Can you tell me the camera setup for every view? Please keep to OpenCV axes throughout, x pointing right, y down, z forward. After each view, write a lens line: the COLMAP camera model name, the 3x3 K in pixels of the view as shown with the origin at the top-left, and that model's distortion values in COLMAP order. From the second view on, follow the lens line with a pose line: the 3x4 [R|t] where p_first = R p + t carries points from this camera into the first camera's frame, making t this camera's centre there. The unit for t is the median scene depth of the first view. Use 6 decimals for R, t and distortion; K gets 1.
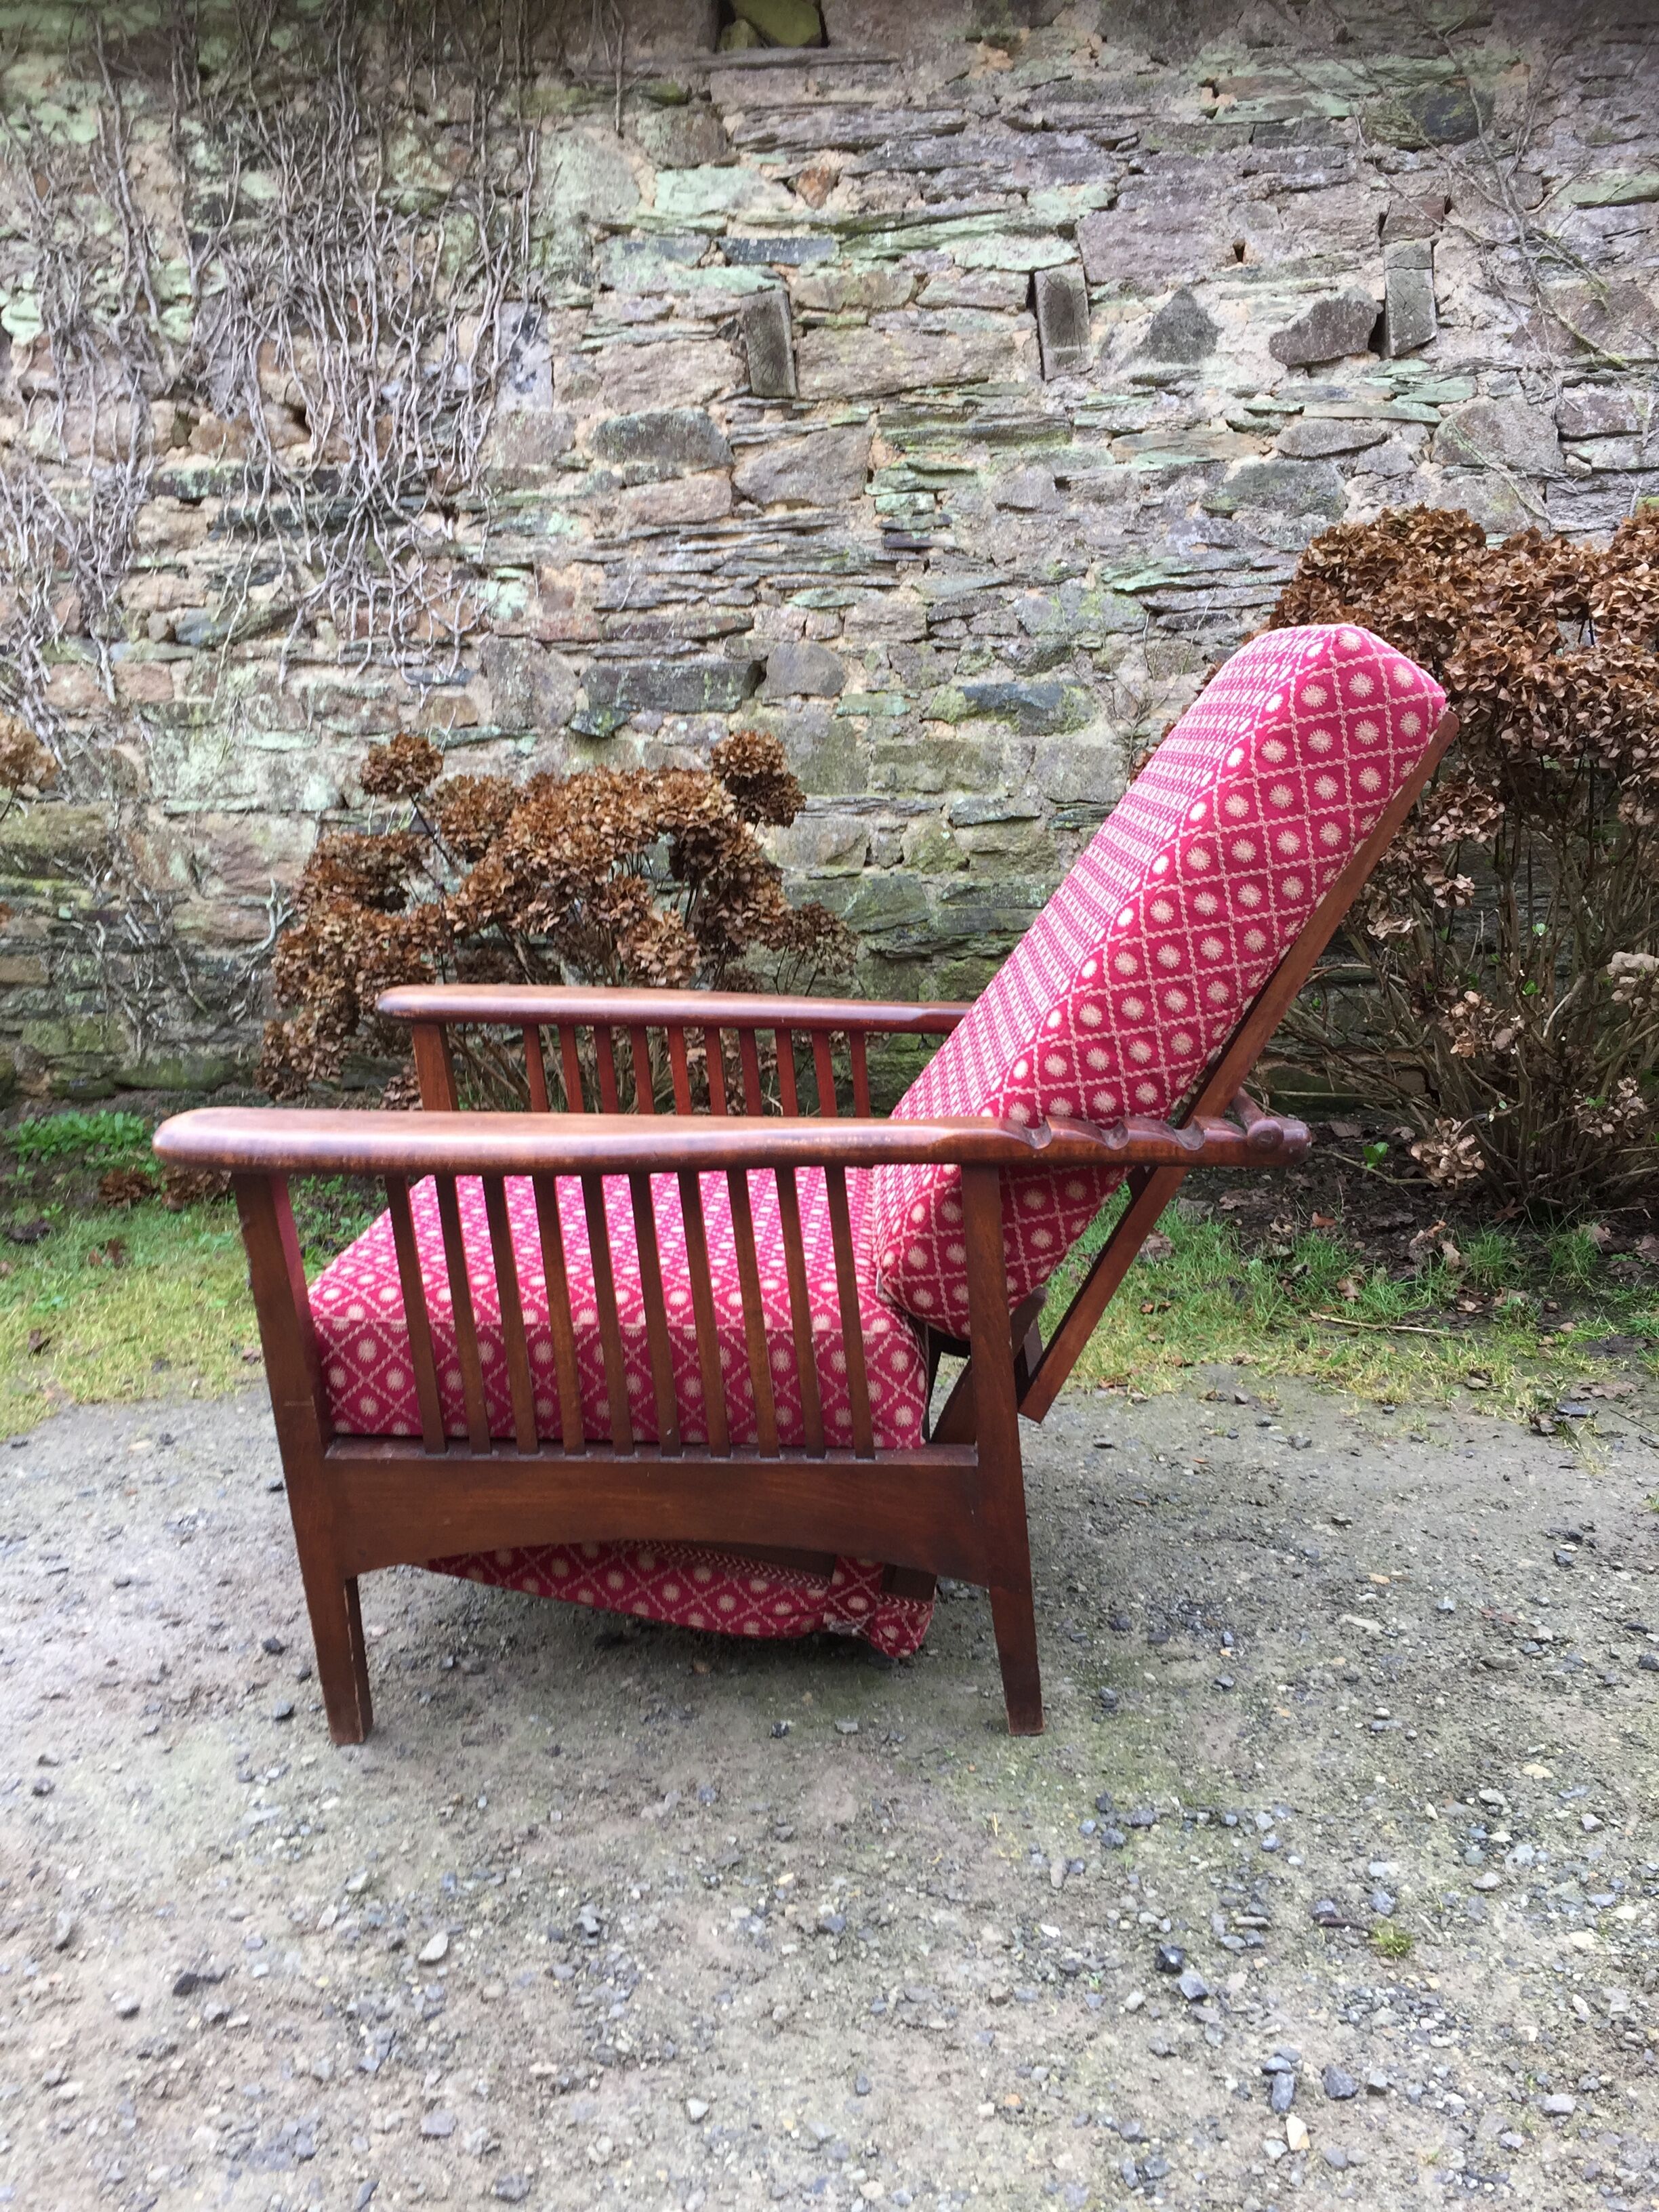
lens RADIAL K [[1898.0, 0, 816.7], [0, 1898.0, 1119.9], [0, 0, 1]] dist [0.079539, -0.102391]
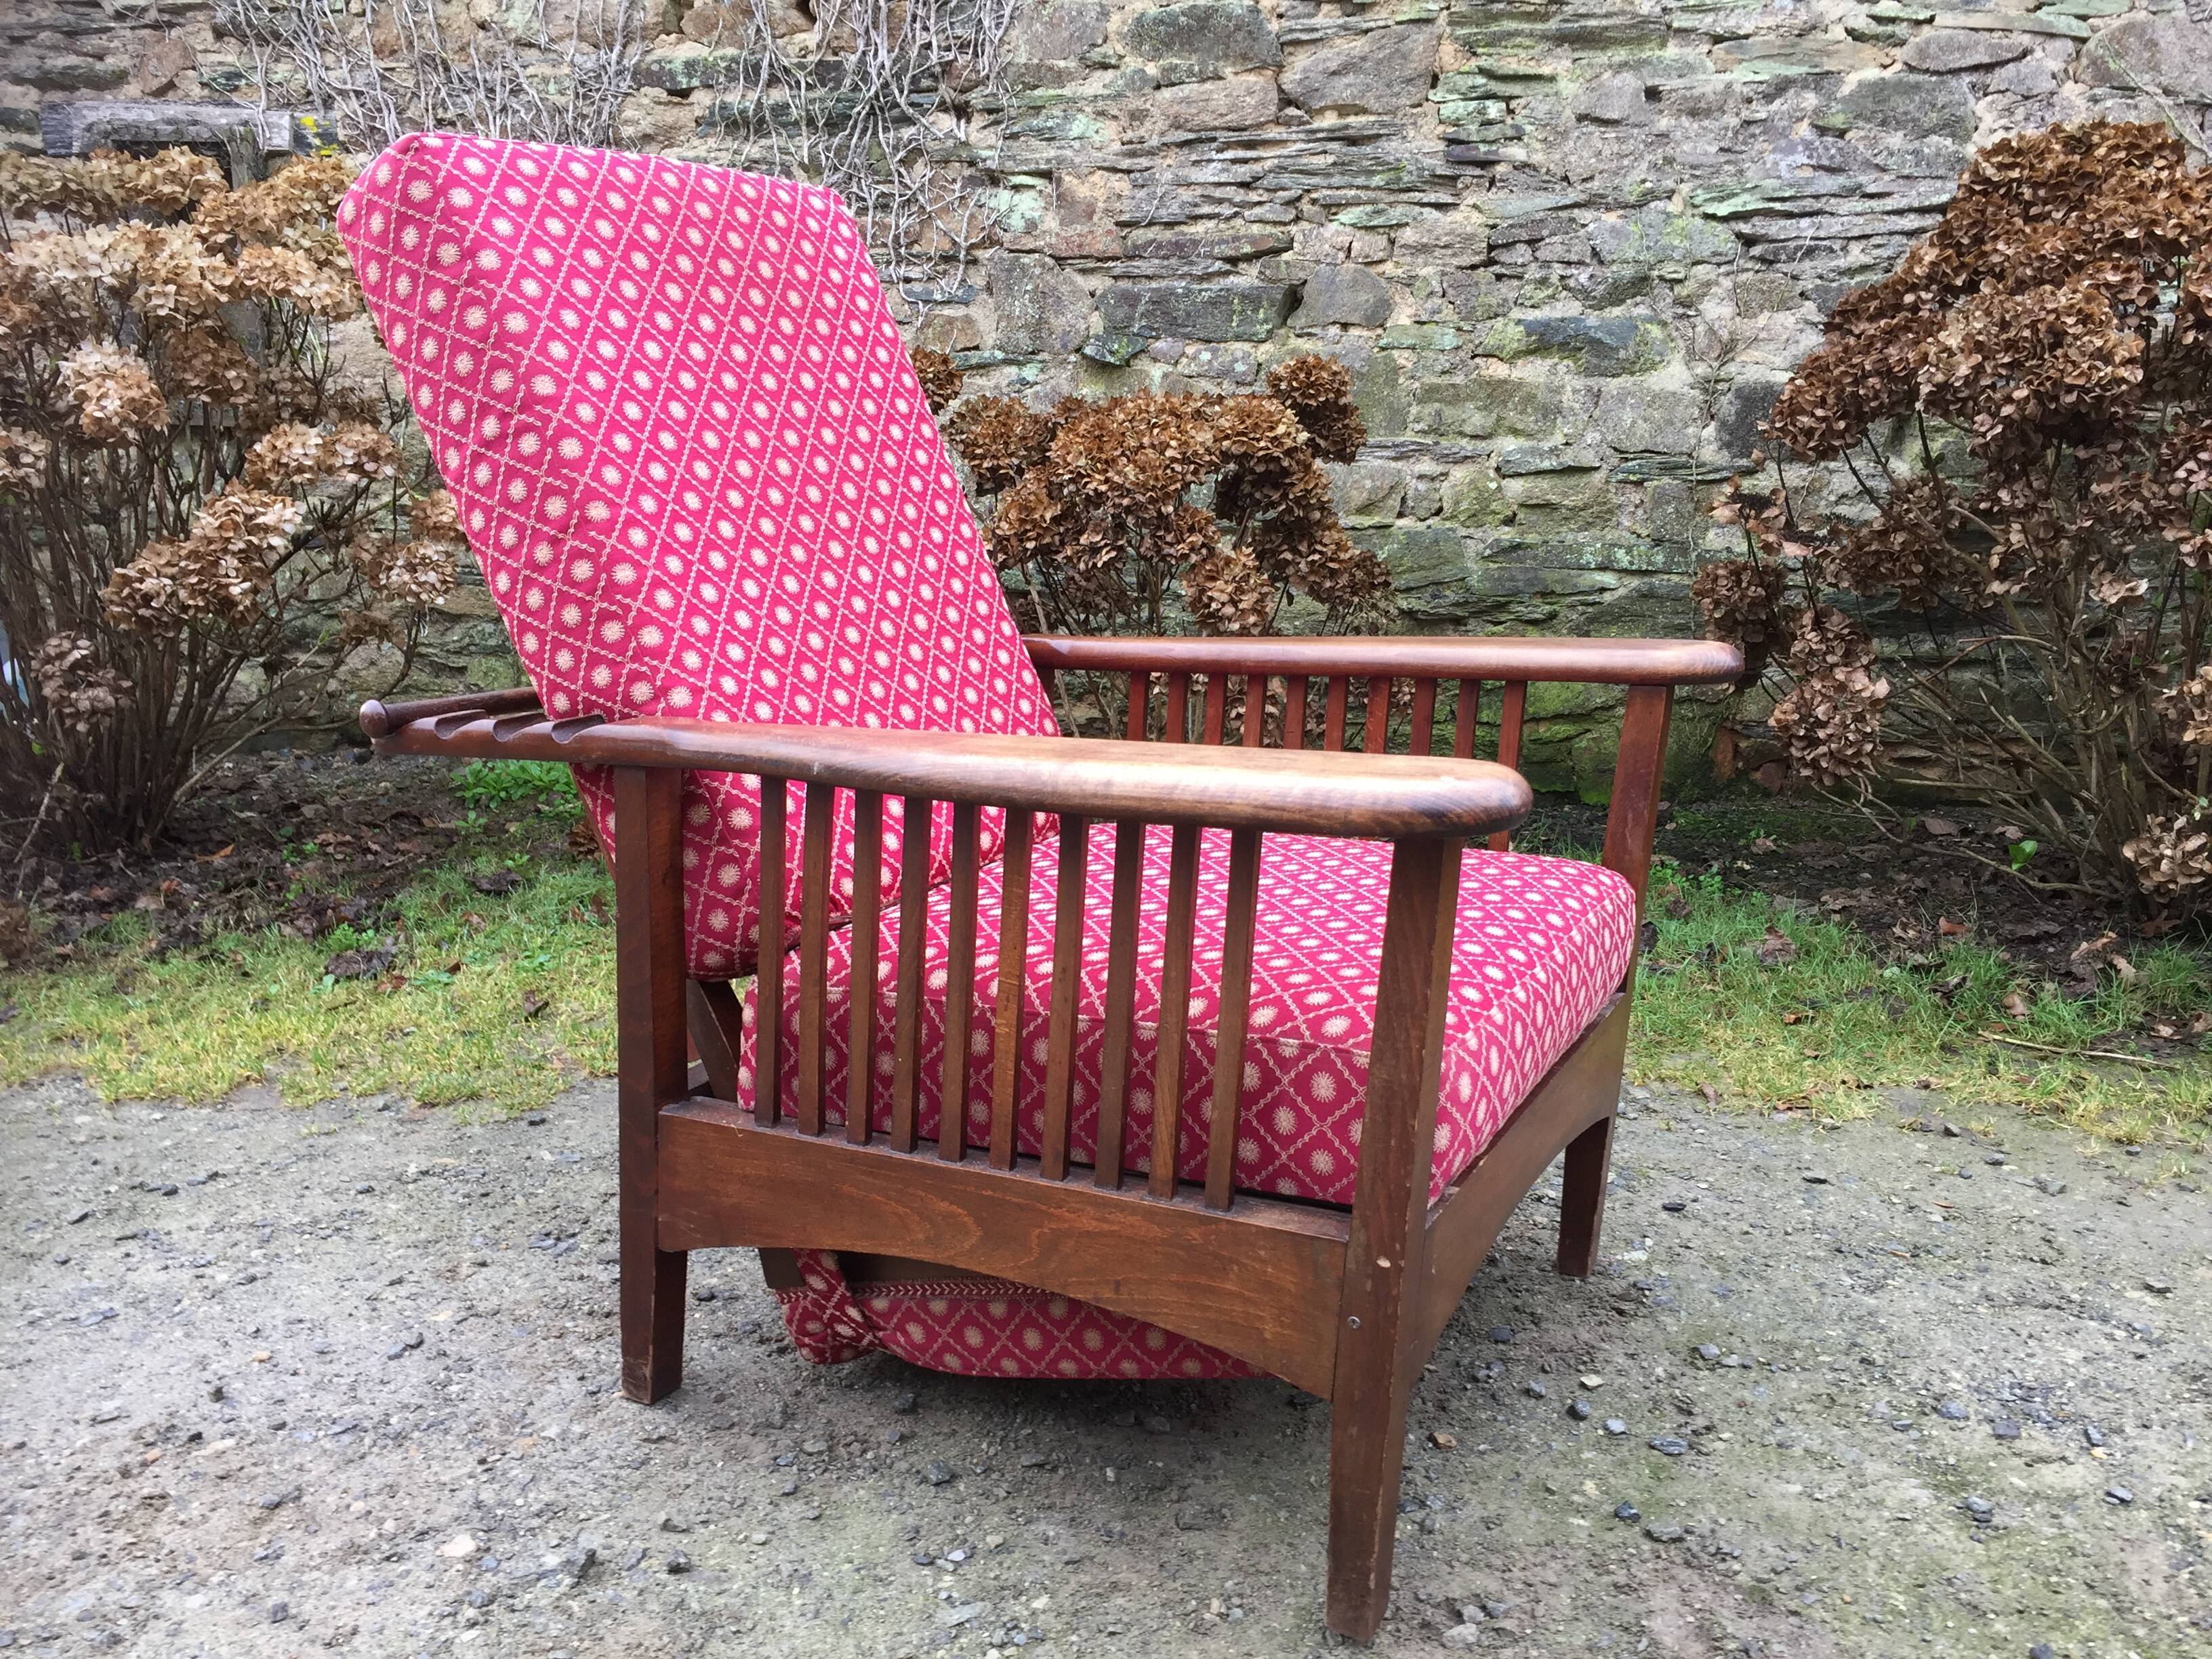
lens RADIAL K [[1896.1, 0, 1103.5], [0, 1896.1, 830.9], [0, 0, 1]] dist [0.082091, -0.114243]
pose [[0.999088, 0.038016, -0.019447, -0.098807], [-0.037752, 0.999193, 0.013750, 0.010061], [0.019954, -0.013003, 0.999716, 0.091017]]
